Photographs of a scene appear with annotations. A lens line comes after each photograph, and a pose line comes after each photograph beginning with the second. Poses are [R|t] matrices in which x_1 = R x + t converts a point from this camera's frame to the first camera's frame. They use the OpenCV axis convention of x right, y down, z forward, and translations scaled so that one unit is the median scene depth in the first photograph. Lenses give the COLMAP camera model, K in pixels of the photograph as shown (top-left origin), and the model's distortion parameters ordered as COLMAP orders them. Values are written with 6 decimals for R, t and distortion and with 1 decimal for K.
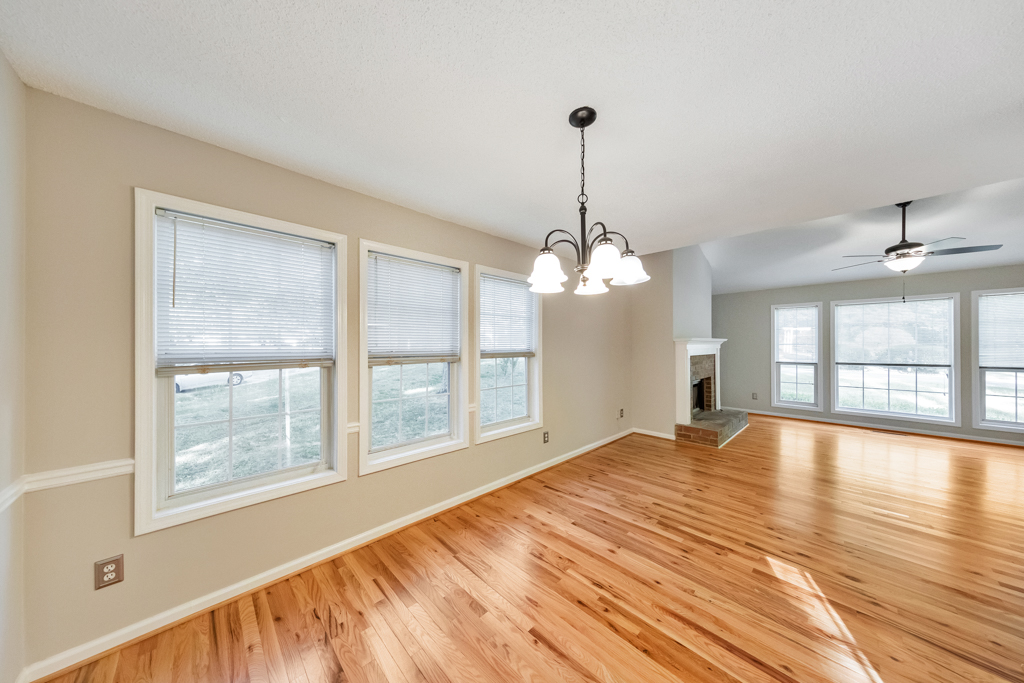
lens RADIAL K [[326.7, 0, 516.9], [0, 326.7, 340.5], [0, 0, 1]] dist [0.003759, -0.000097]
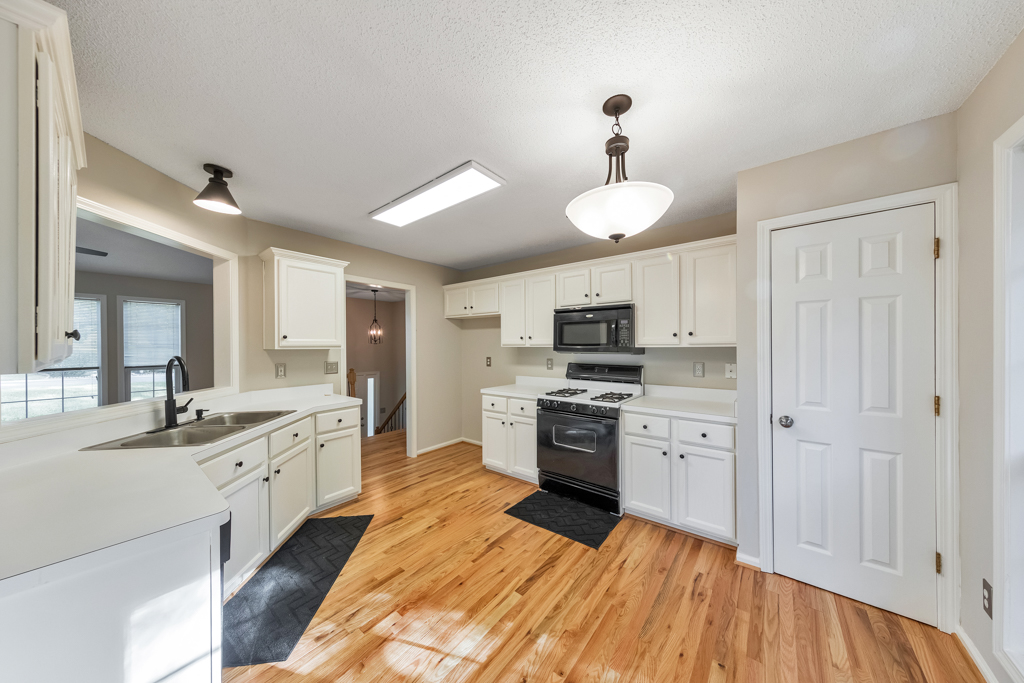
lens RADIAL K [[326.7, 0, 515.7], [0, 326.7, 344.3], [0, 0, 1]] dist [0.003759, -0.000097]
pose [[-0.133378, 0.002984, 0.991061, 0.382281], [-0.007851, 0.999961, -0.004068, -0.000058], [-0.991034, -0.008323, -0.133350, -0.273609]]
